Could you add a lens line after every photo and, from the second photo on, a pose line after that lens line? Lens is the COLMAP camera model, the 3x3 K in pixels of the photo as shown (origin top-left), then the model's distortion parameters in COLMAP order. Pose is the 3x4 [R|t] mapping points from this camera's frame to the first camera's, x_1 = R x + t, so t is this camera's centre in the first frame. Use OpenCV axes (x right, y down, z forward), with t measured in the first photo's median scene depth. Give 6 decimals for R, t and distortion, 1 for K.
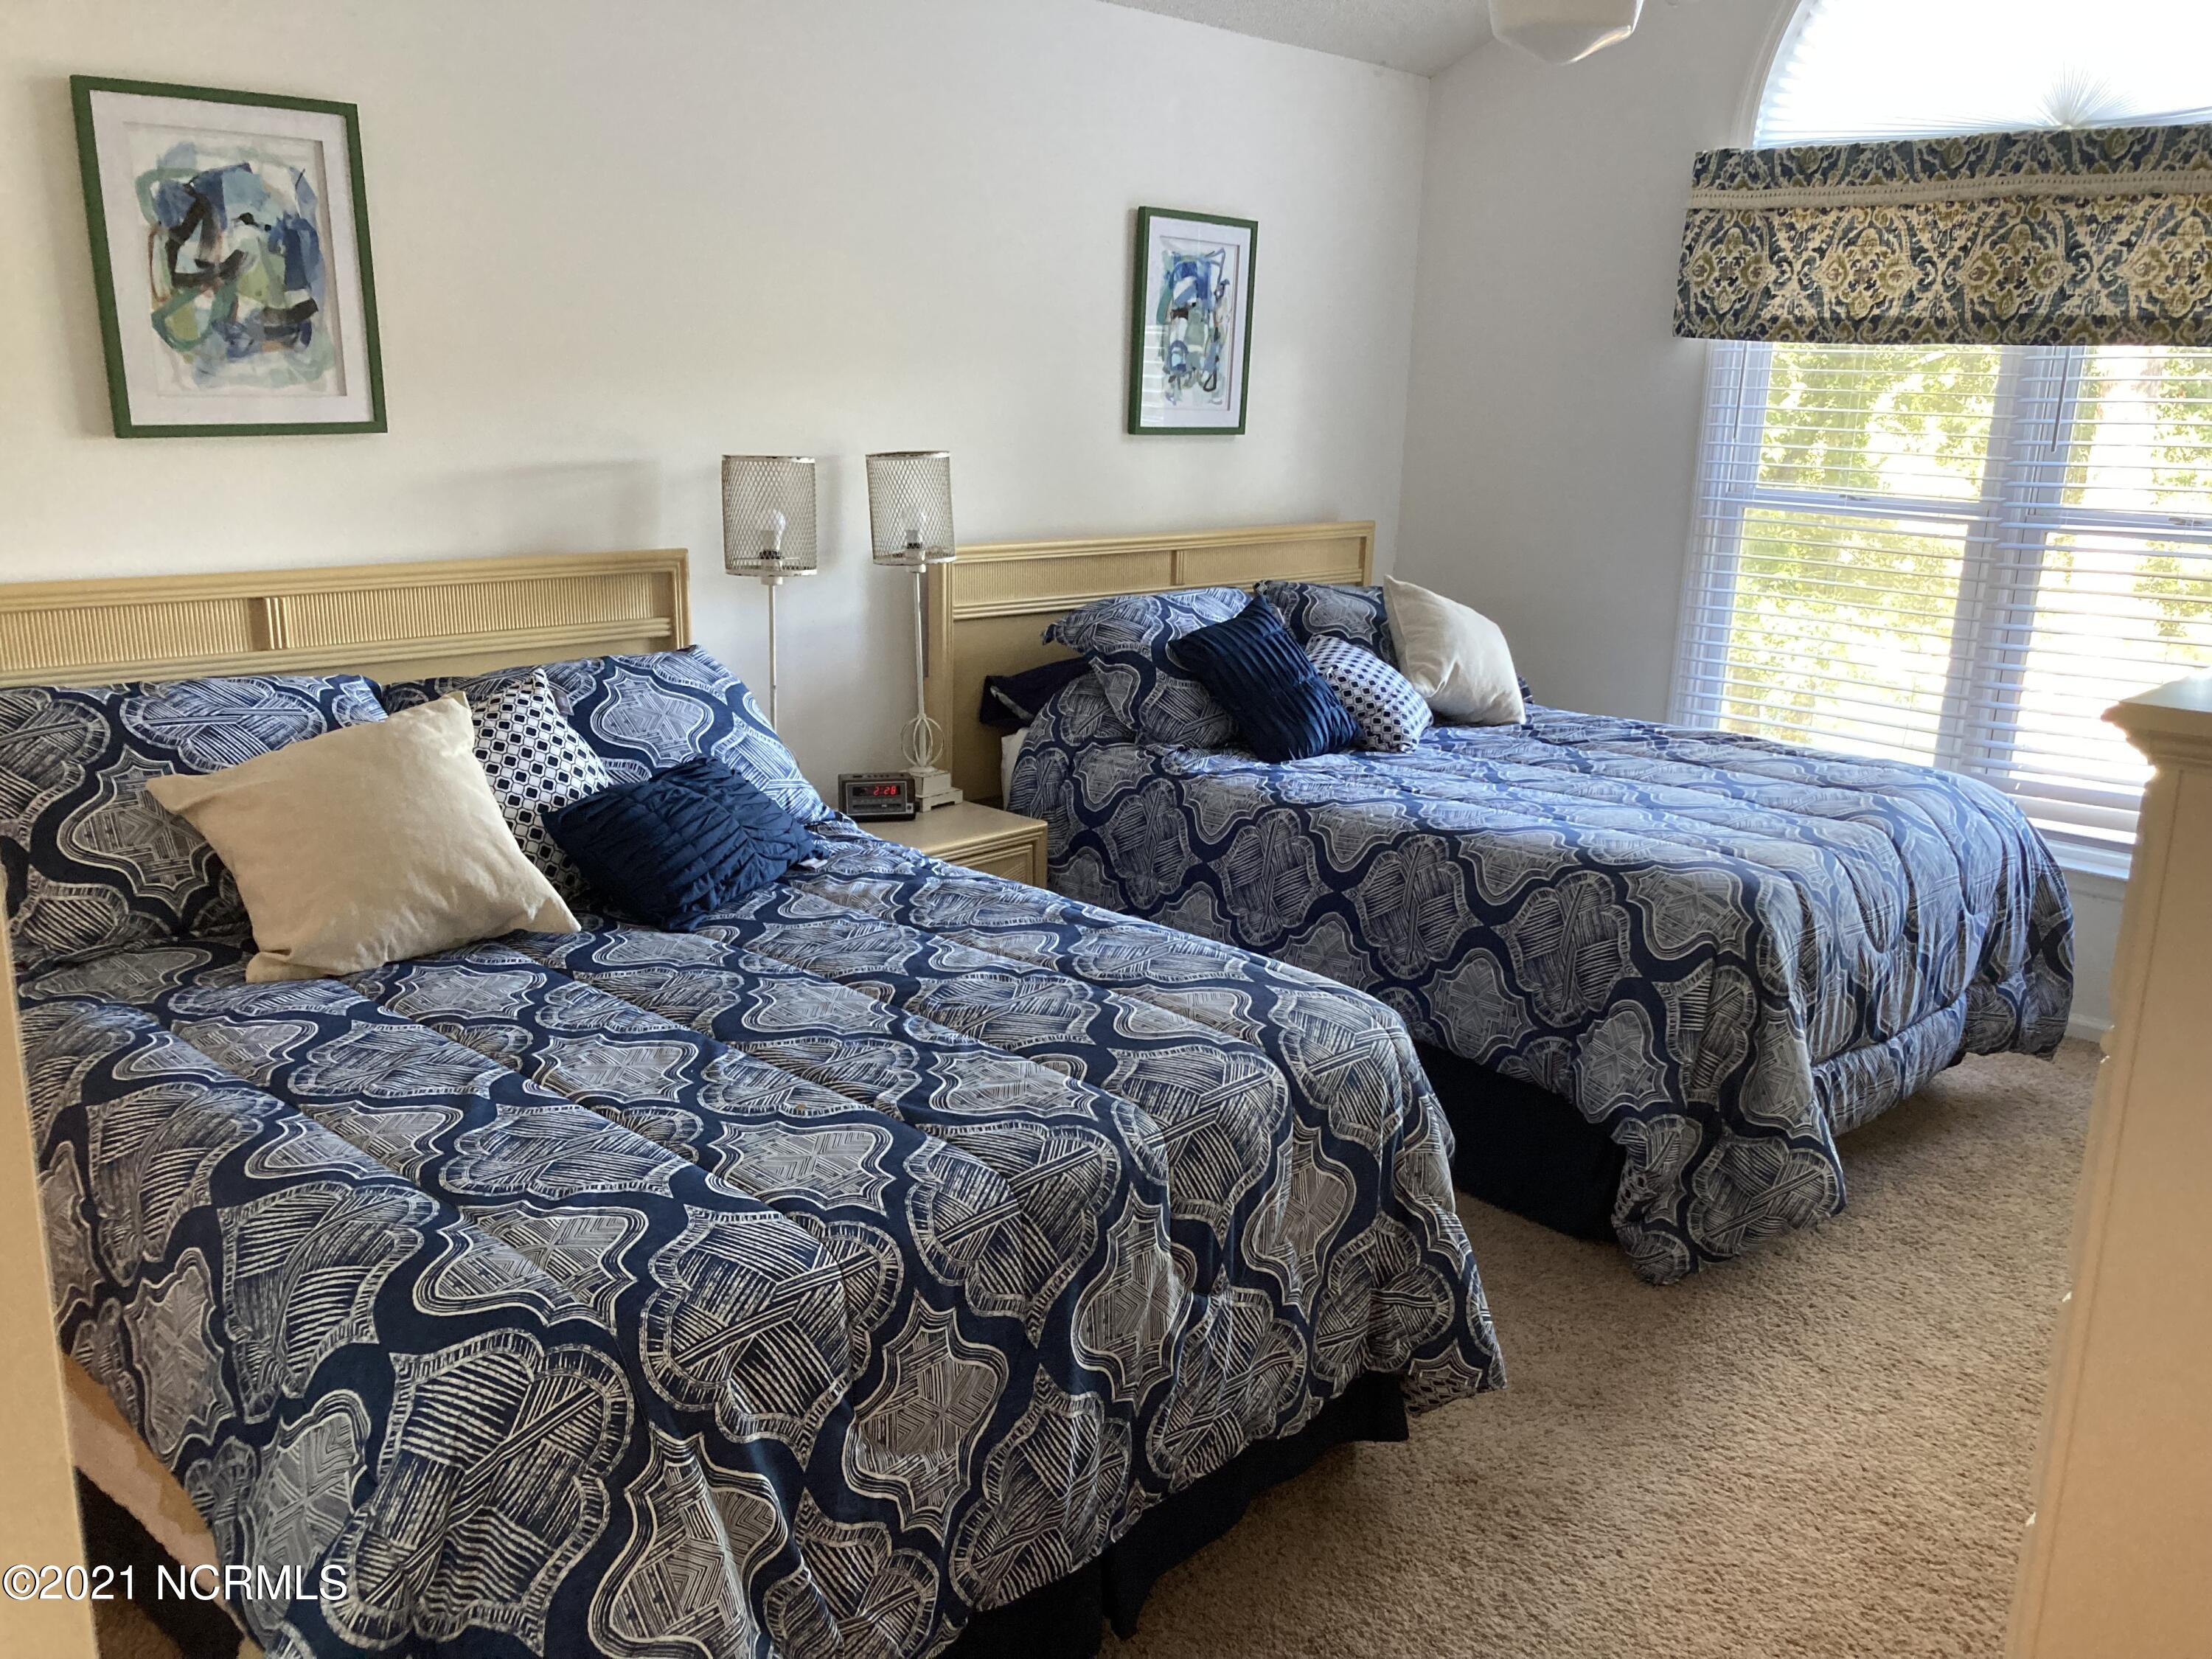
lens RADIAL K [[1819.9, 0, 1098.6], [0, 1819.9, 834.7], [0, 0, 1]] dist [0.002440, -0.002105]
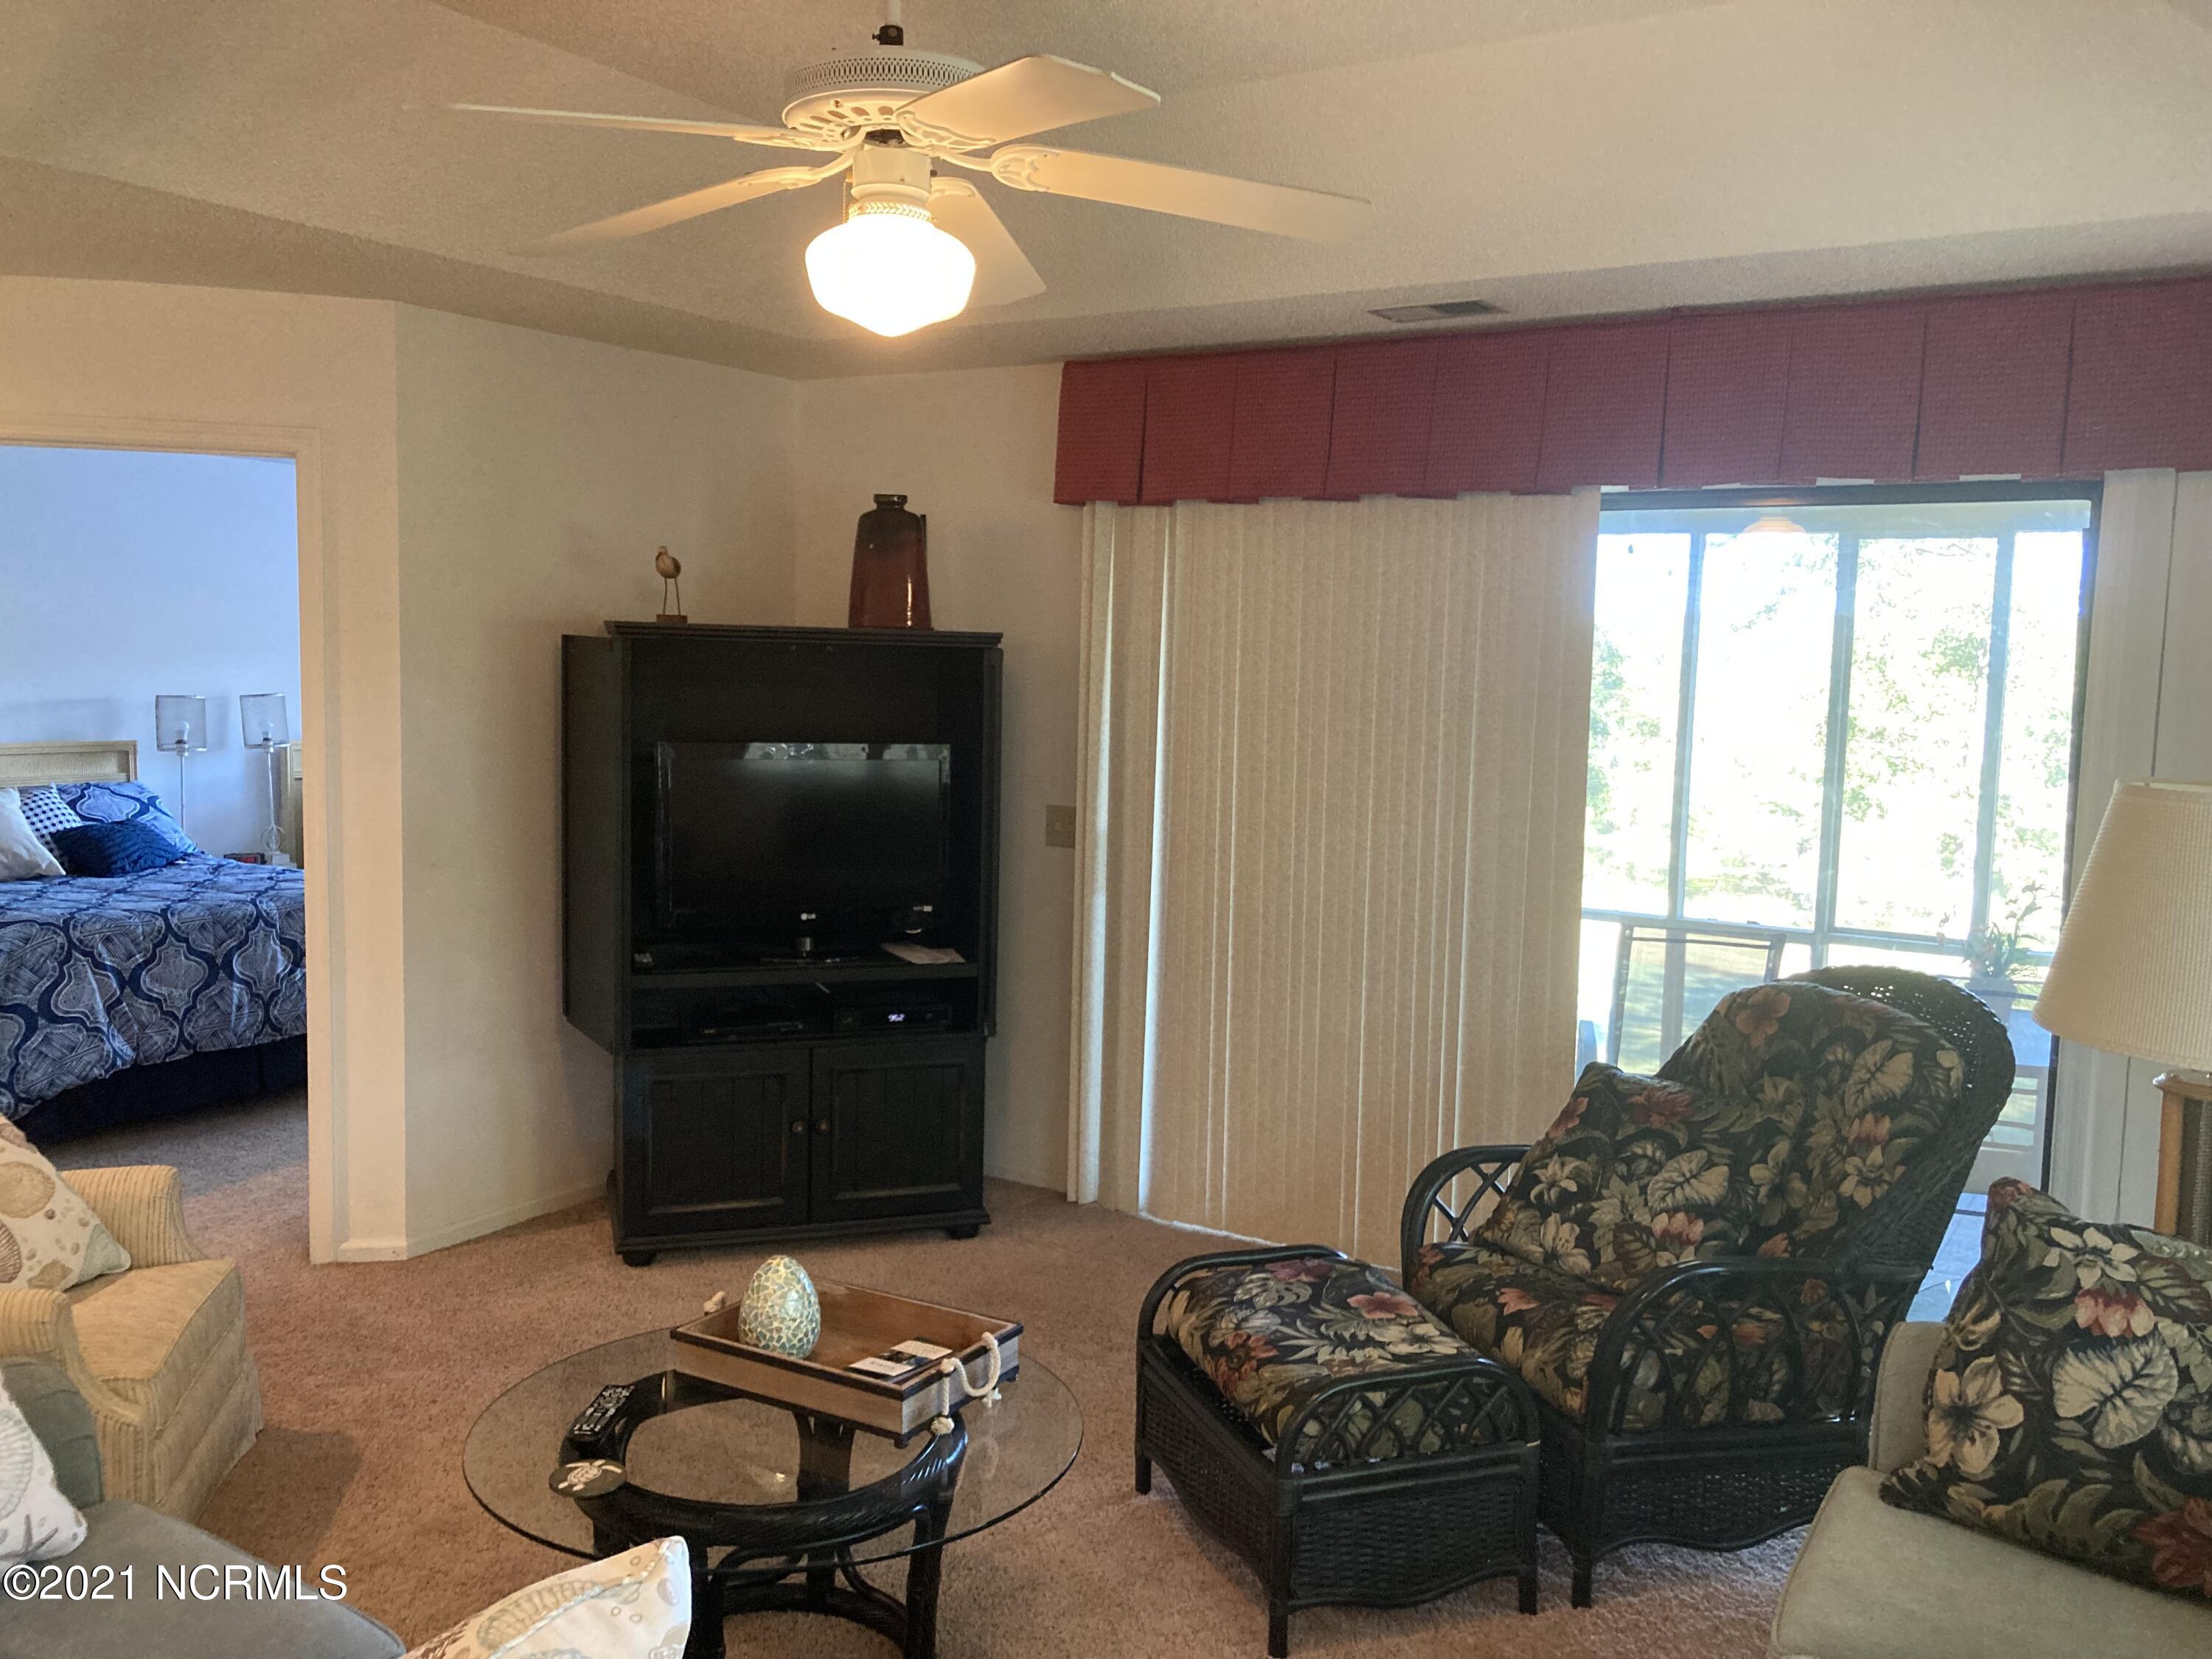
lens RADIAL K [[1819.9, 0, 1109.4], [0, 1819.9, 837.1], [0, 0, 1]] dist [0.002440, -0.002105]
pose [[0.977181, -0.033763, 0.209706, 0.742105], [0.063665, 0.988451, -0.137521, 0.547379], [-0.202640, 0.147734, 0.968045, -2.149995]]
